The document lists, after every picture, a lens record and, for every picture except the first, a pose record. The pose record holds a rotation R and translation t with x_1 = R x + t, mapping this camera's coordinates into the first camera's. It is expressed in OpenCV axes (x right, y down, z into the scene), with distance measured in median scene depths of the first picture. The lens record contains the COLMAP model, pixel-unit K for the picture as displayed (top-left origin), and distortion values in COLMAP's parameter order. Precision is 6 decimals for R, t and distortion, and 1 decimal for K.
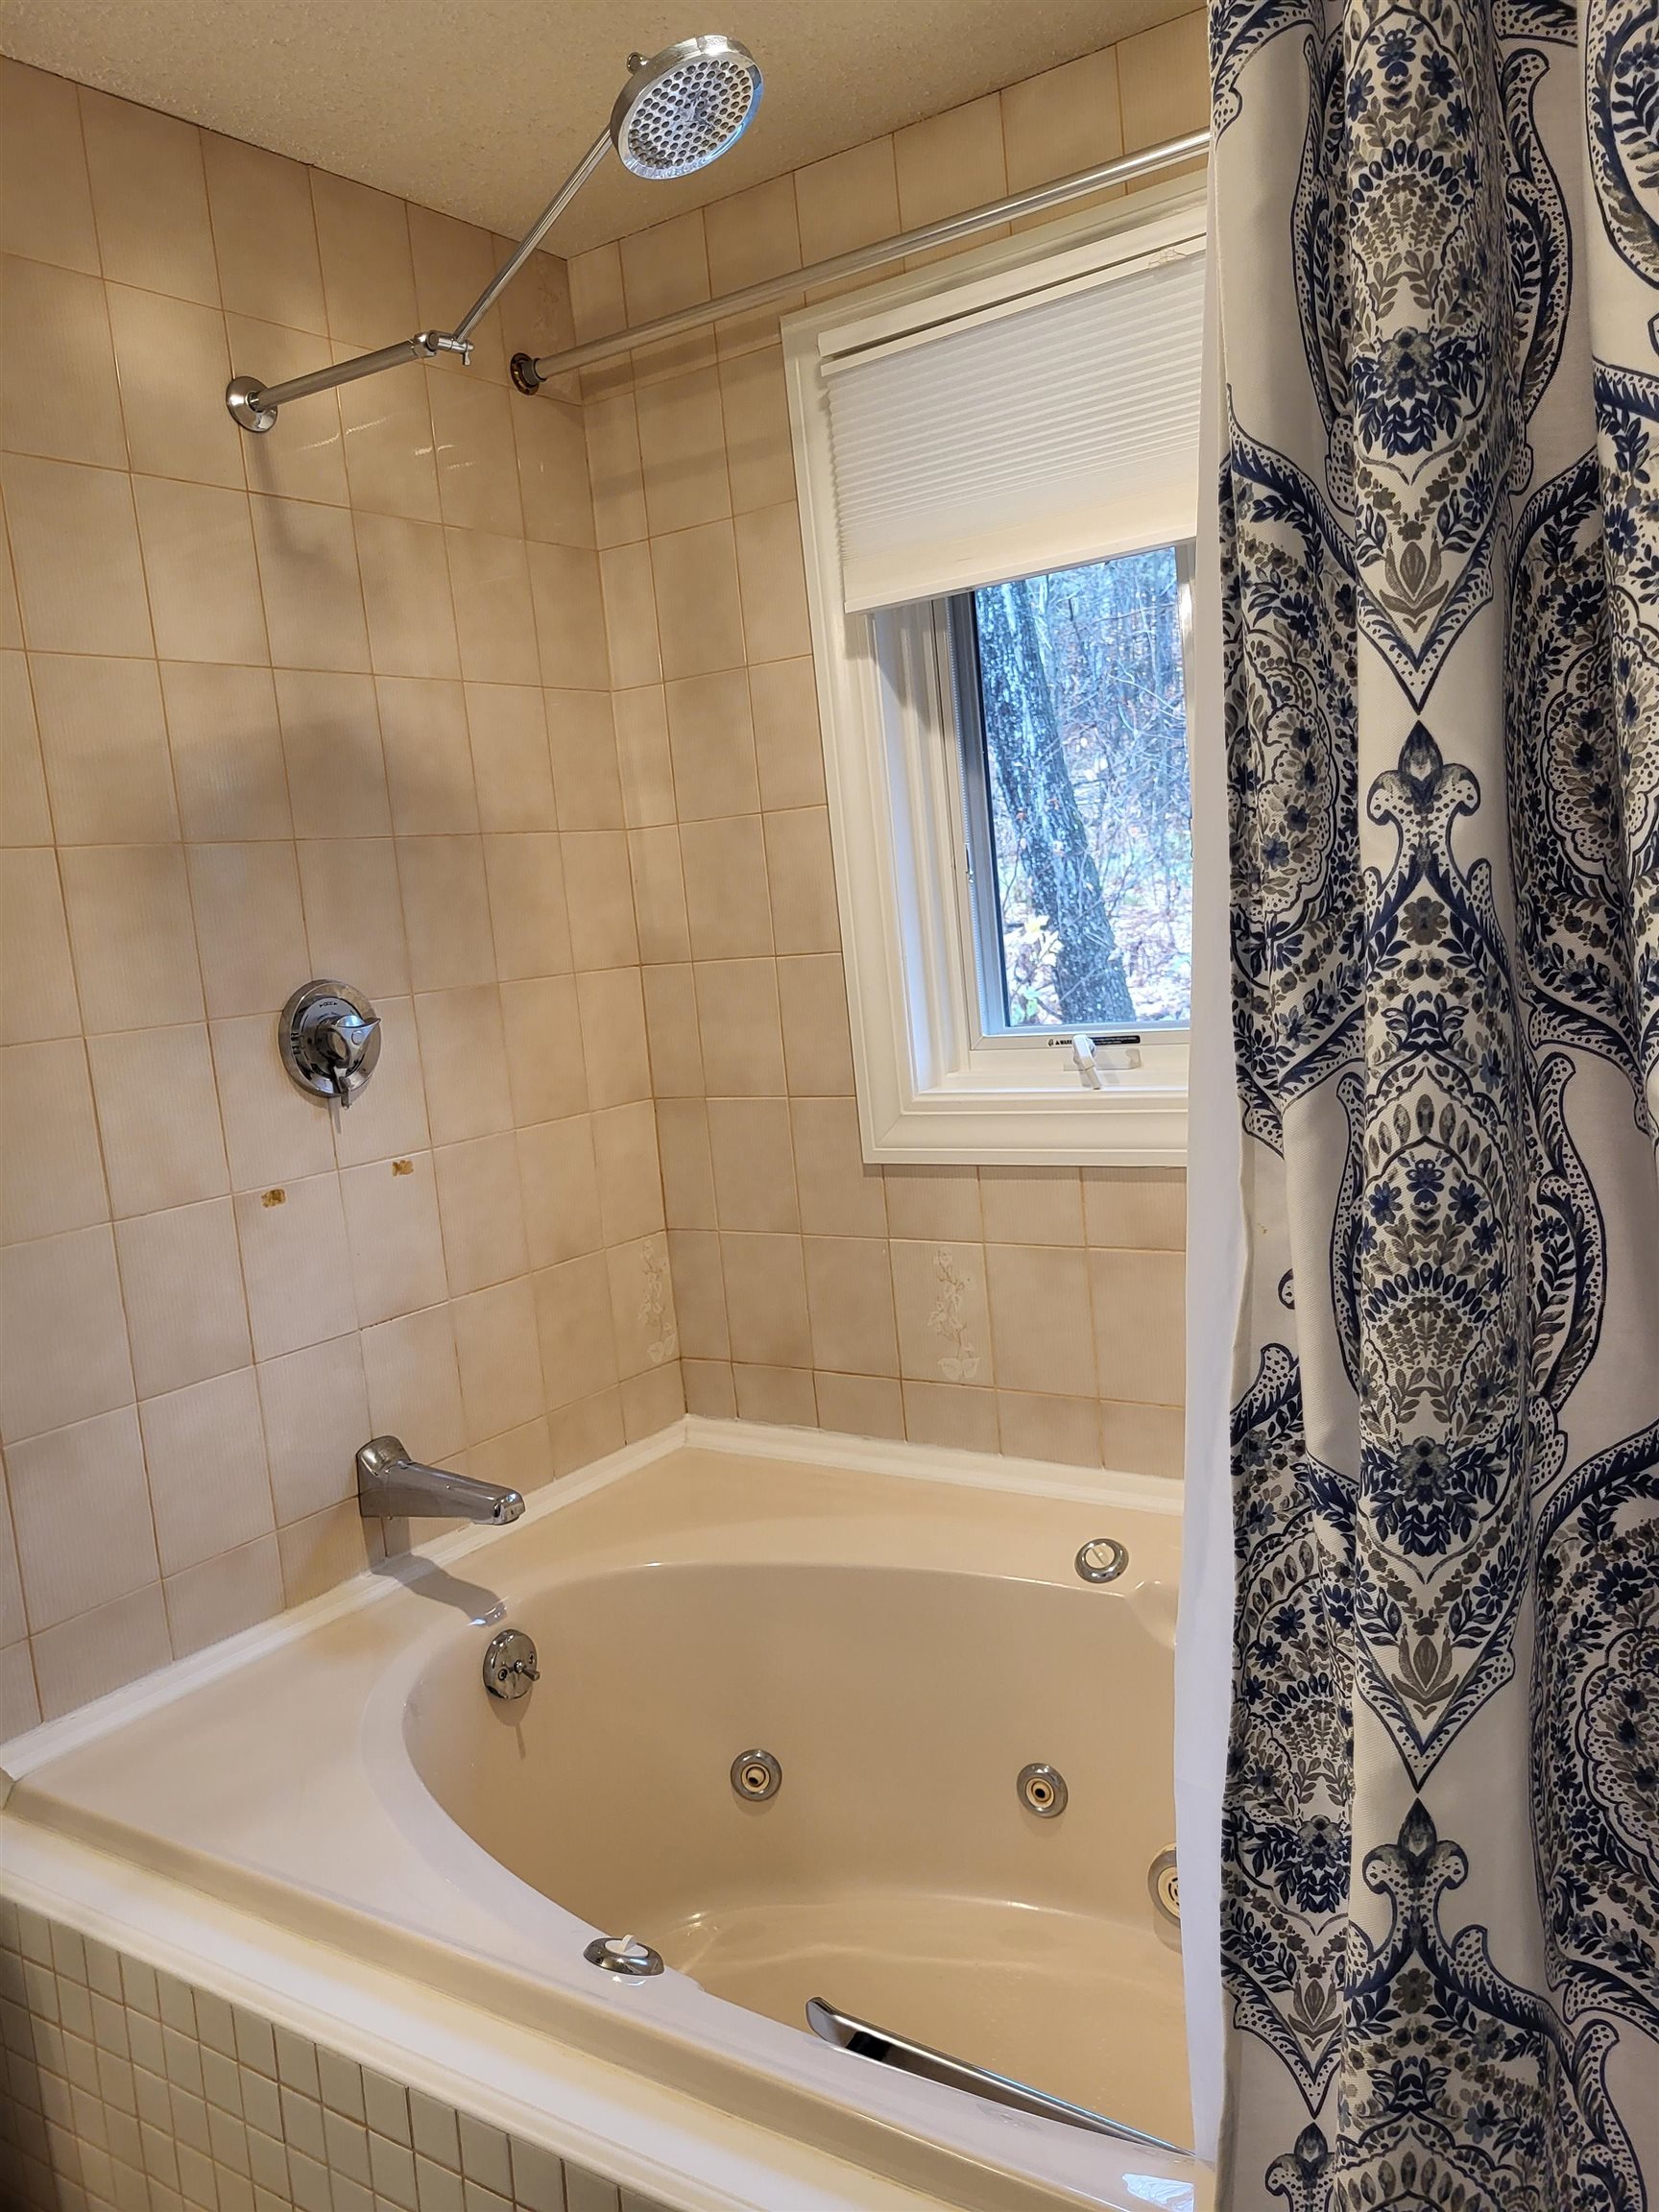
lens RADIAL K [[1693.3, 0, 833.1], [0, 1693.3, 1090.7], [0, 0, 1]] dist [0.046614, -0.045868]
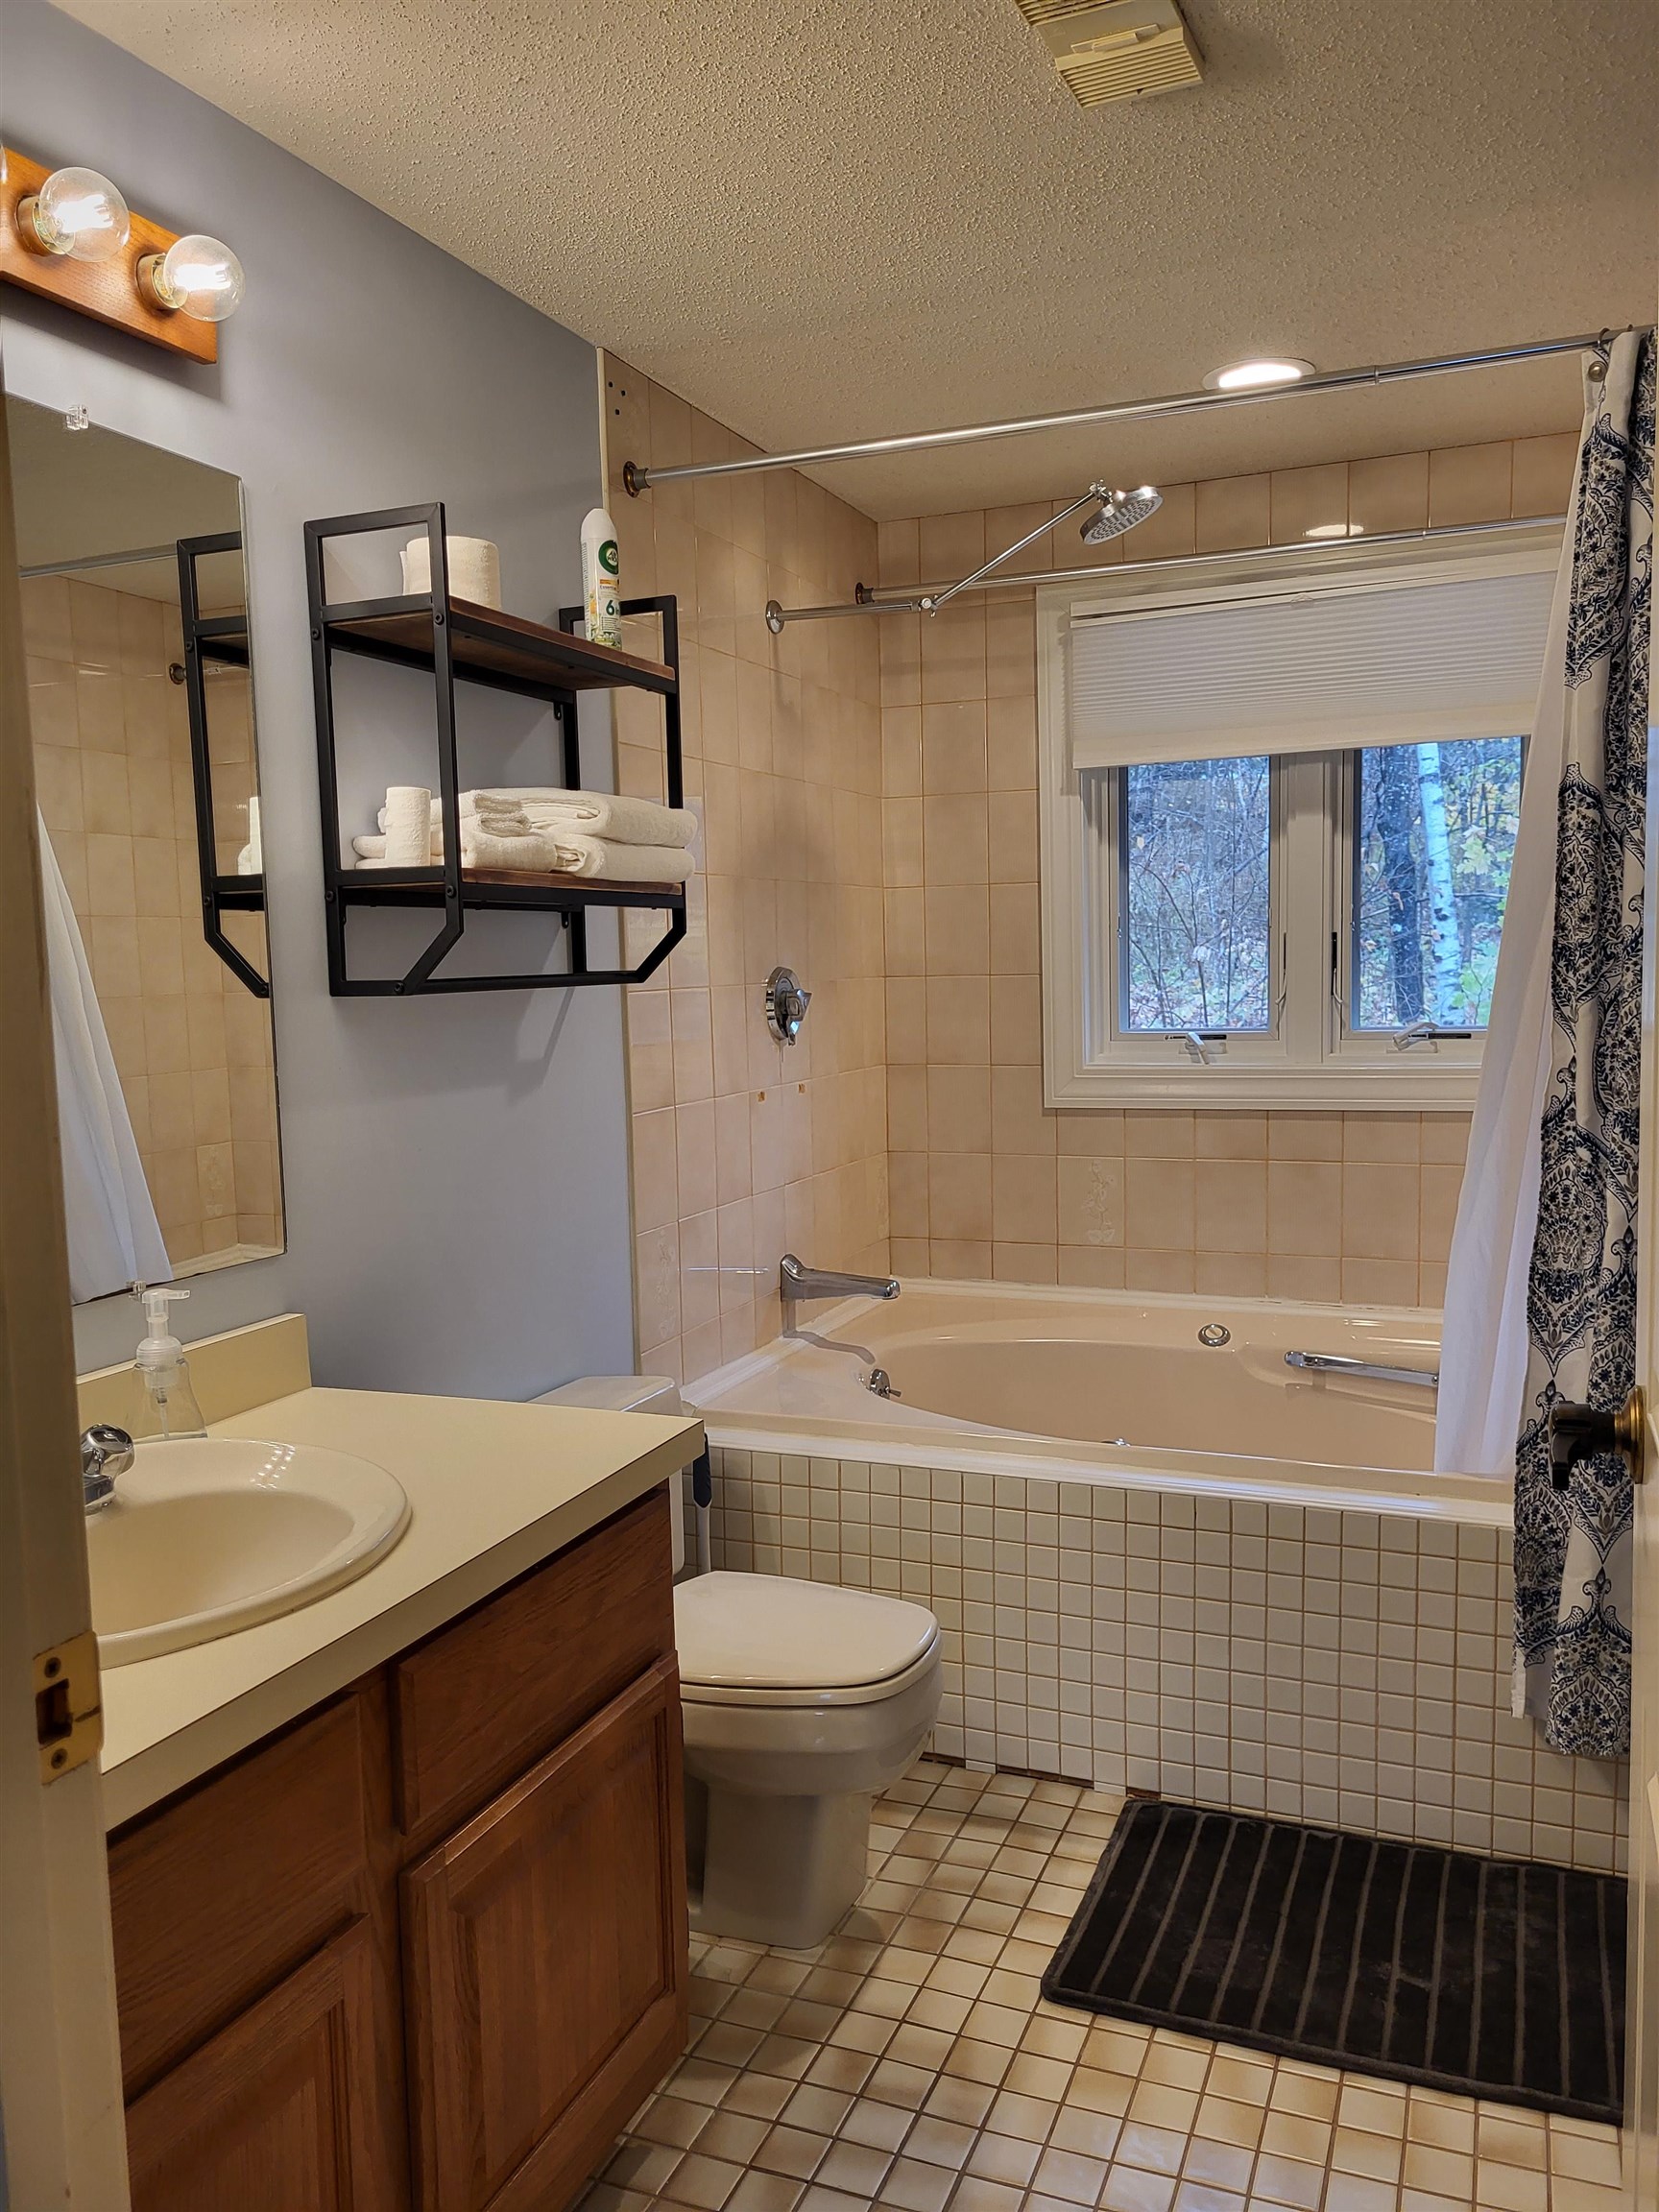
lens RADIAL K [[1693.3, 0, 826.2], [0, 1693.3, 1123.6], [0, 0, 1]] dist [0.046614, -0.045868]
pose [[0.975345, 0.048022, 0.215397, -0.569085], [-0.042361, 0.998627, -0.030826, 0.125484], [-0.216582, 0.020942, 0.976040, -0.555524]]
